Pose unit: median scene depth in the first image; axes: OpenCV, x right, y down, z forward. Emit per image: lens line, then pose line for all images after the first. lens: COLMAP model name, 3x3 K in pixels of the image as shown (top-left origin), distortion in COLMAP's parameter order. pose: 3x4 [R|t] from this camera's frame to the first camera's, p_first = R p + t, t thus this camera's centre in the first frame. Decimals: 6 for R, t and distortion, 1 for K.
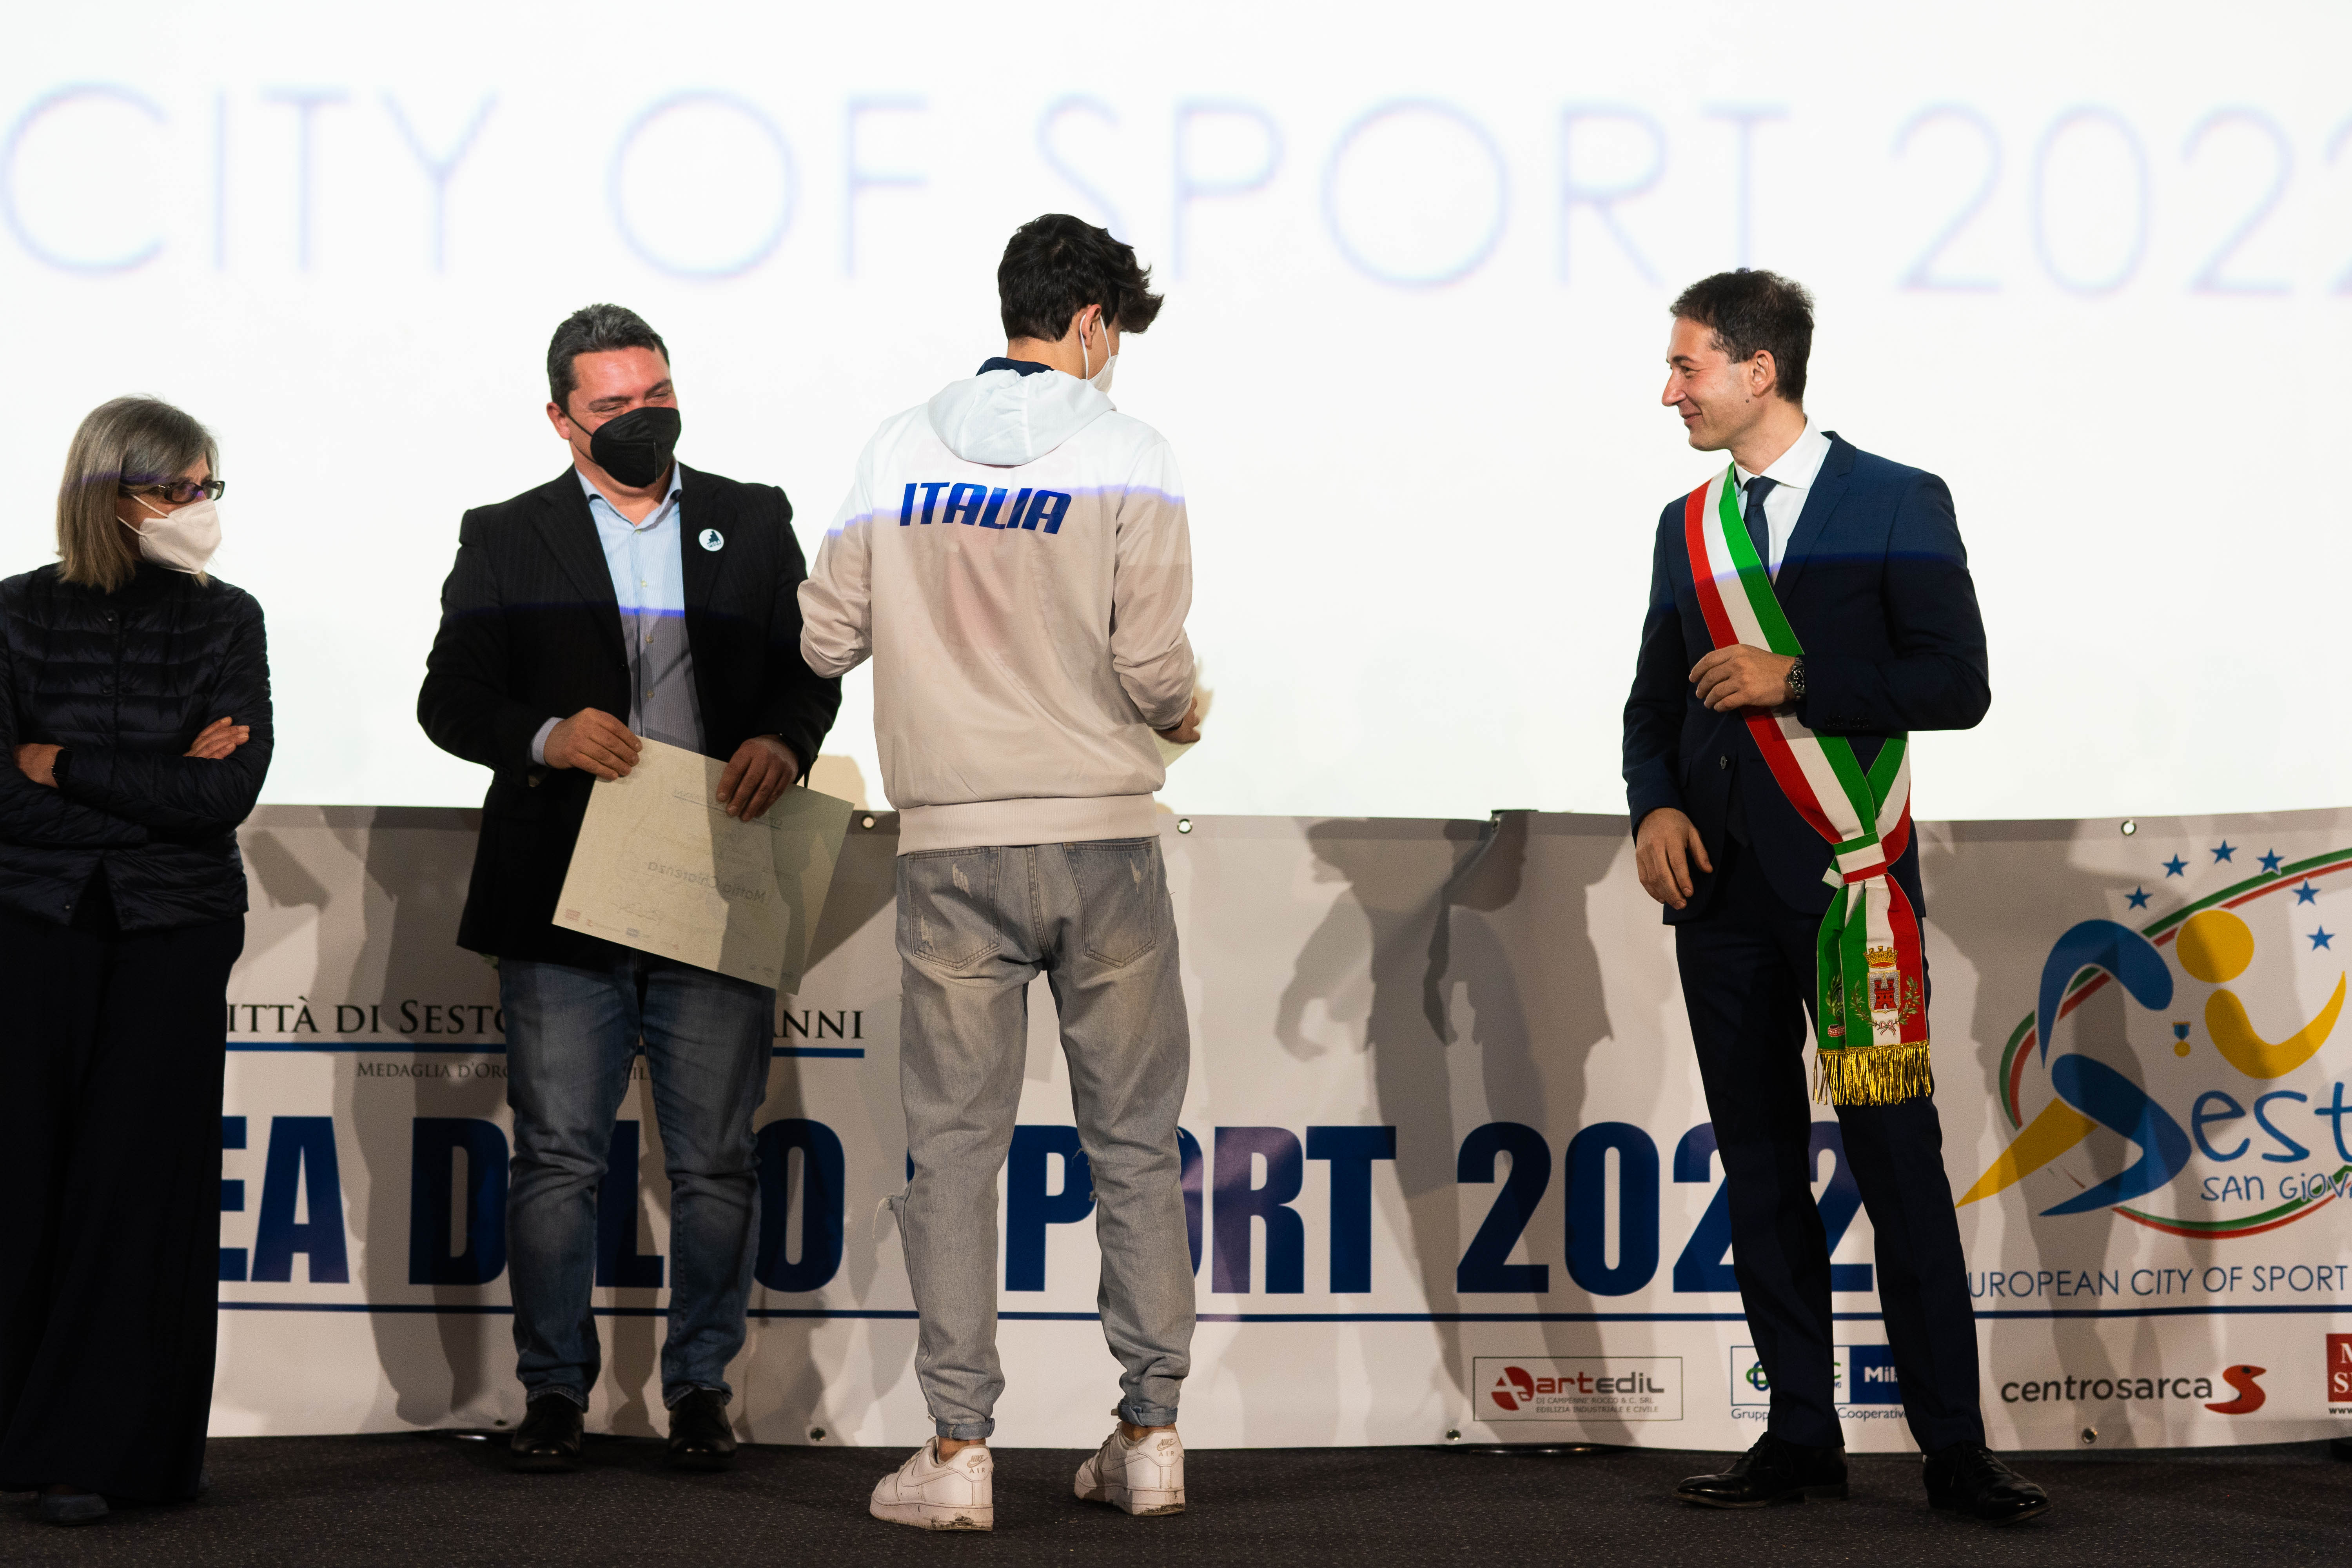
lens RADIAL K [[5570.4, 0, 1176.0], [0, 5570.4, 784.0], [0, 0, 1]] dist [-0.039498, -0.222342]
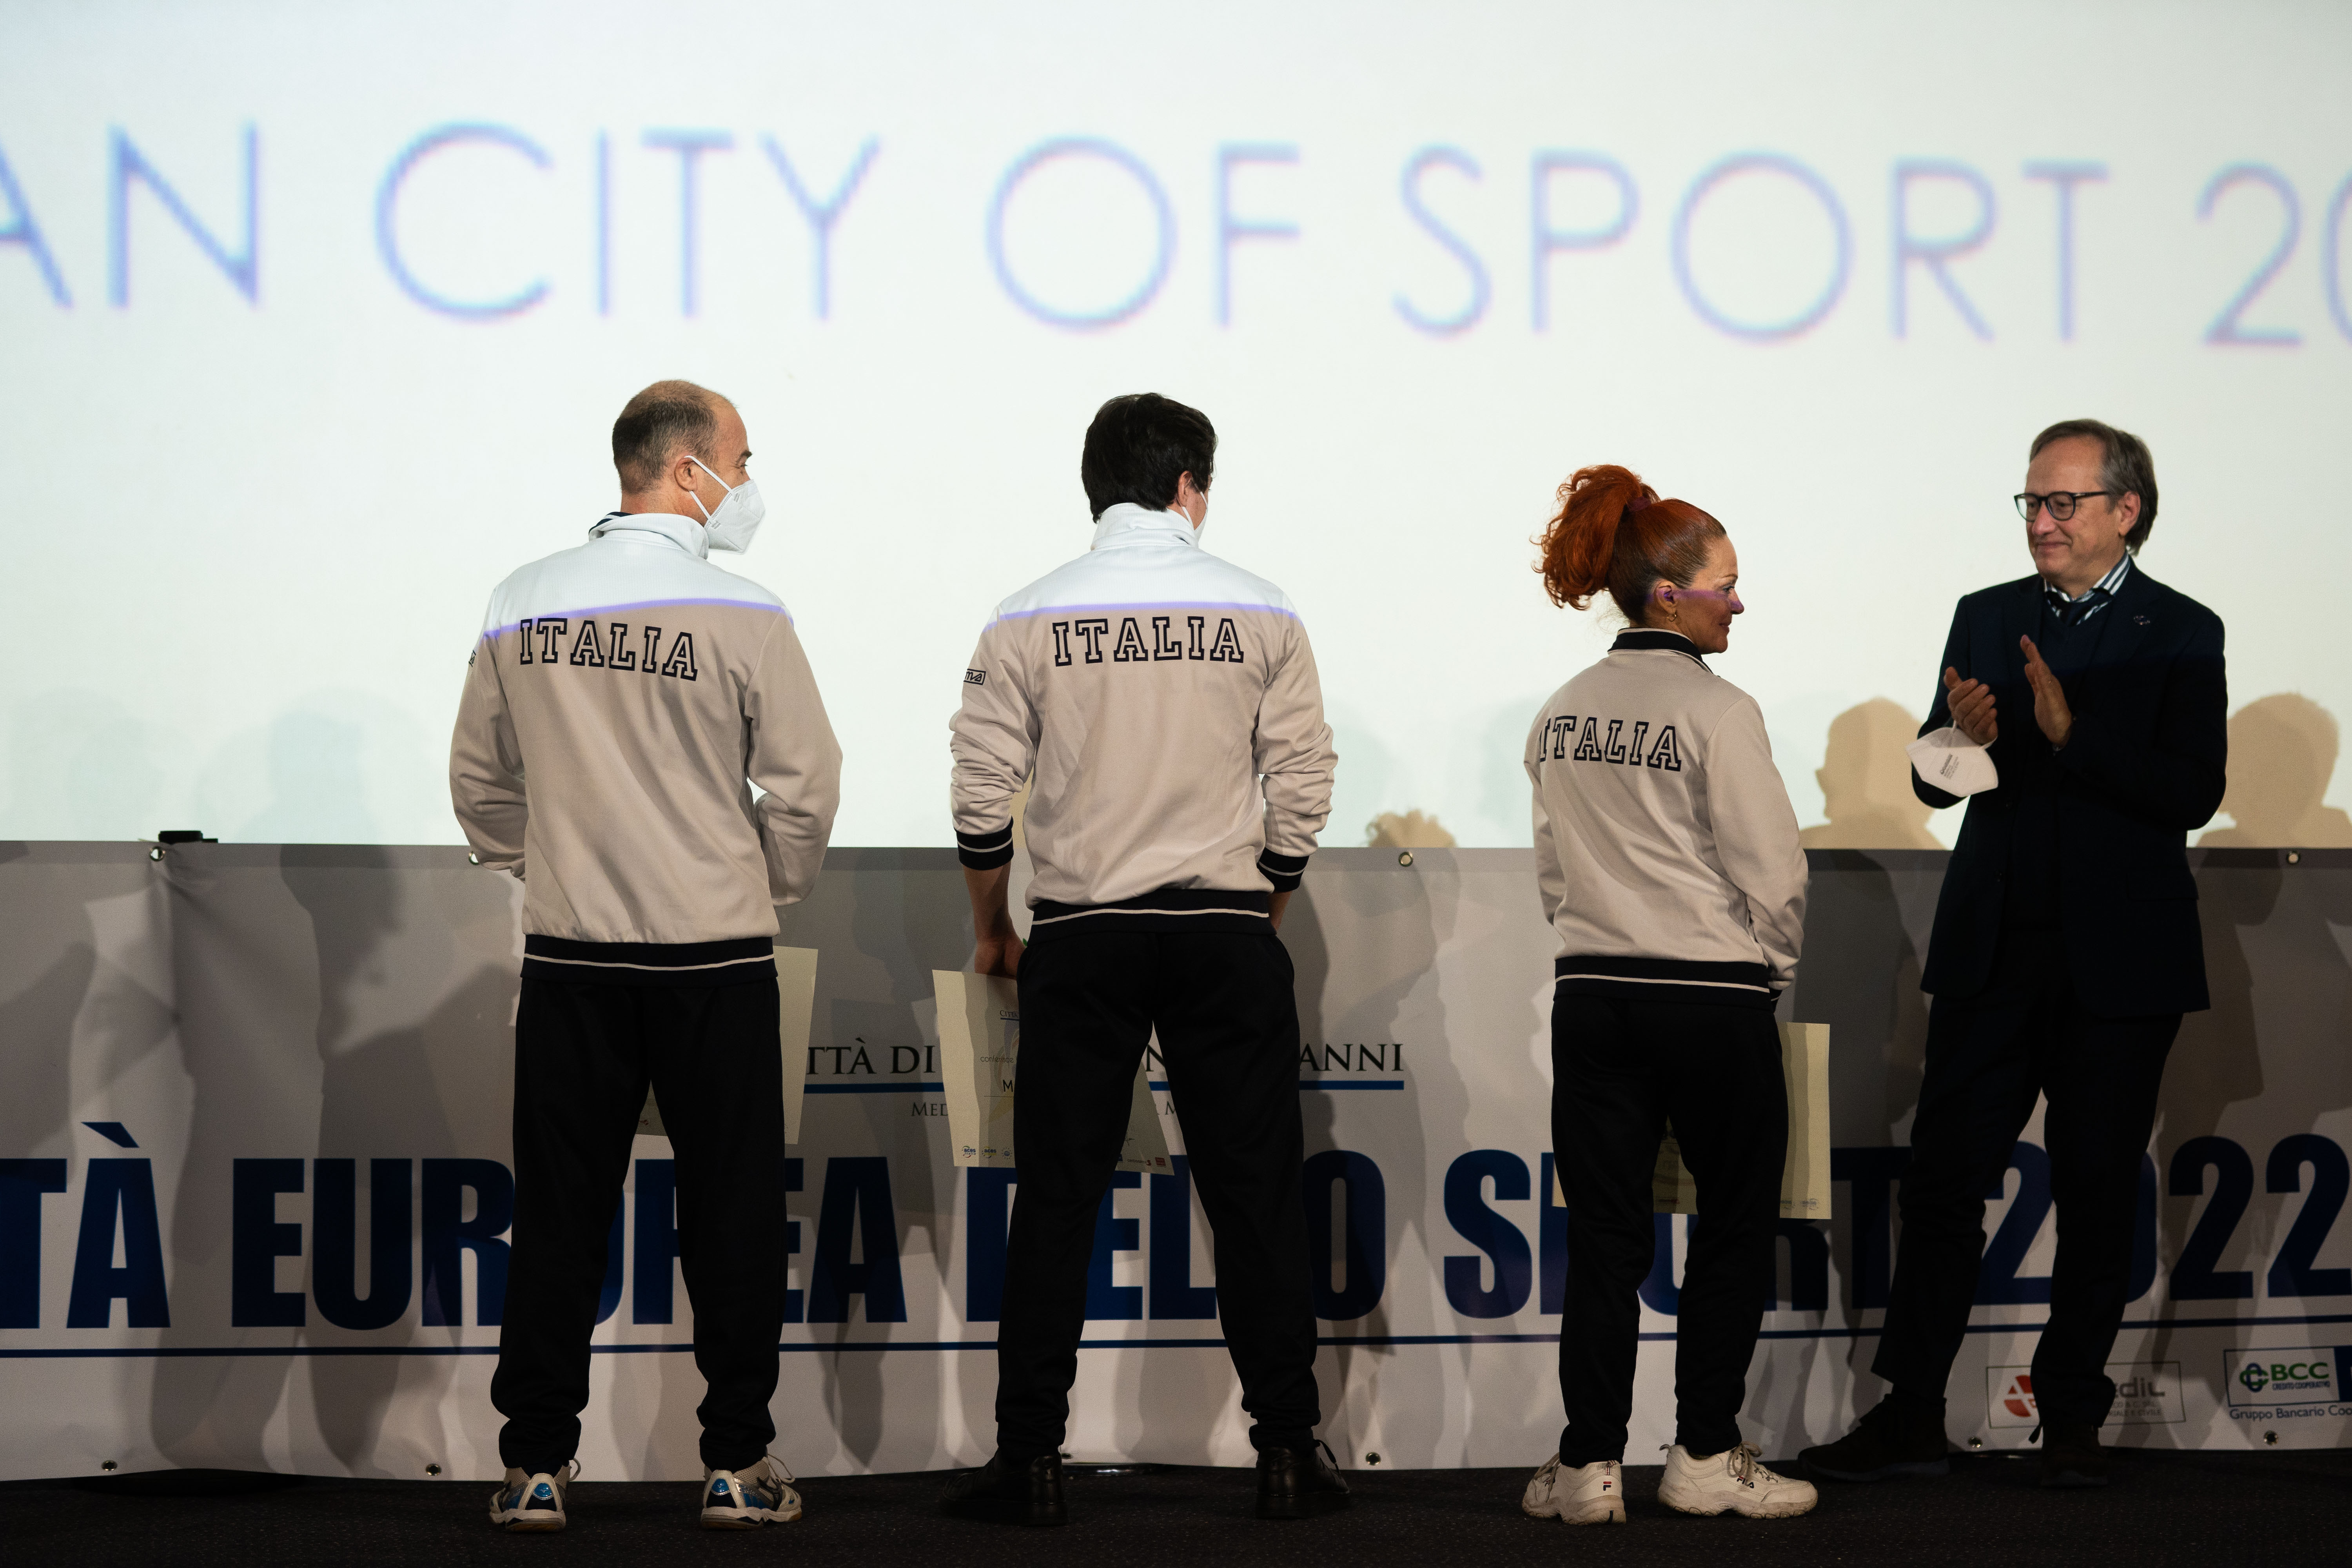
lens RADIAL K [[5500.6, 0, 1176.0], [0, 5500.6, 784.0], [0, 0, 1]] dist [-0.031902, -0.493316]
pose [[0.987658, -0.007659, 0.156436, -0.254998], [0.008524, 0.999952, -0.004859, -0.002404], [-0.156391, 0.006133, 0.987676, 0.008283]]
